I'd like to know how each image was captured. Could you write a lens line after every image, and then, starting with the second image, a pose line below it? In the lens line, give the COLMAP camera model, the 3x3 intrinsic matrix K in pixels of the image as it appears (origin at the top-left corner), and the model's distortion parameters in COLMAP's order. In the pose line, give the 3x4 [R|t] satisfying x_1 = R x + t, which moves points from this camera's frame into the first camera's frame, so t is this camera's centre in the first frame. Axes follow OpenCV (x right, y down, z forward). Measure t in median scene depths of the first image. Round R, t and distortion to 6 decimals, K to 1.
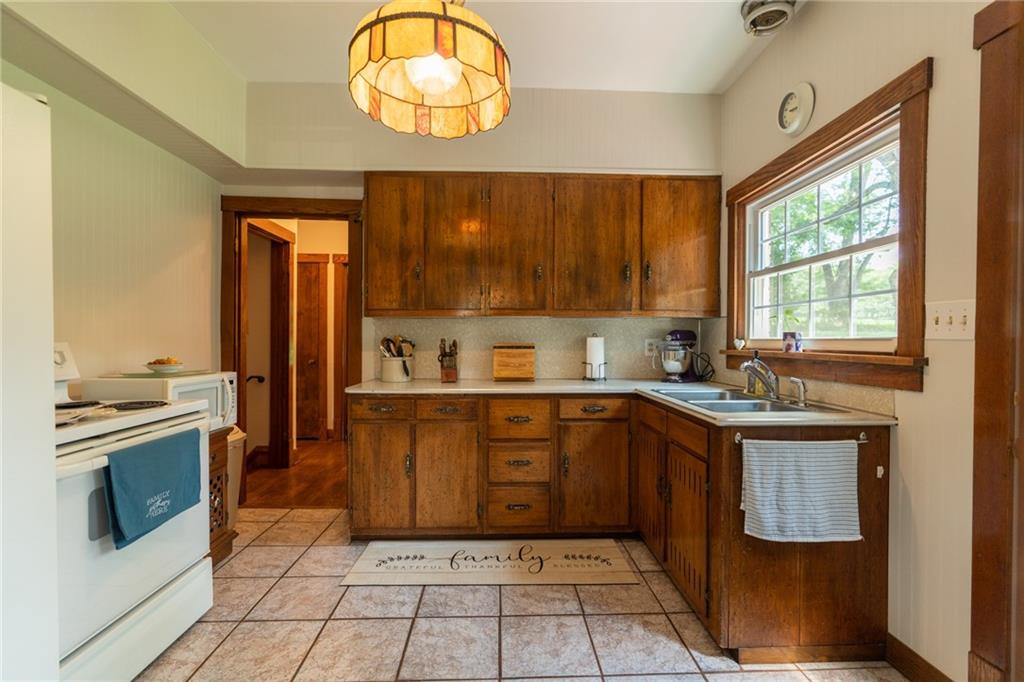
lens RADIAL K [[471.5, 0, 512.0], [0, 471.5, 341.0], [0, 0, 1]] dist [-0.002820, 0.001363]
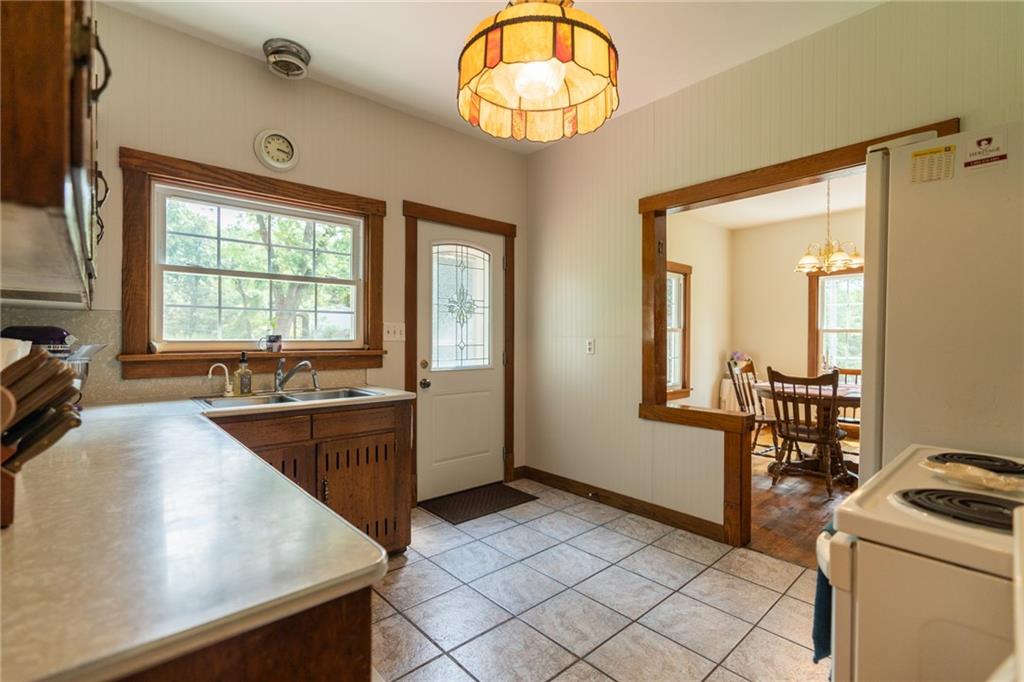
lens RADIAL K [[471.5, 0, 512.0], [0, 471.5, 341.0], [0, 0, 1]] dist [-0.002820, 0.001363]
pose [[-0.650024, -0.009535, 0.759854, -0.901891], [-0.001580, 0.999936, 0.011196, -0.024057], [-0.759912, 0.006077, -0.649997, 1.706158]]
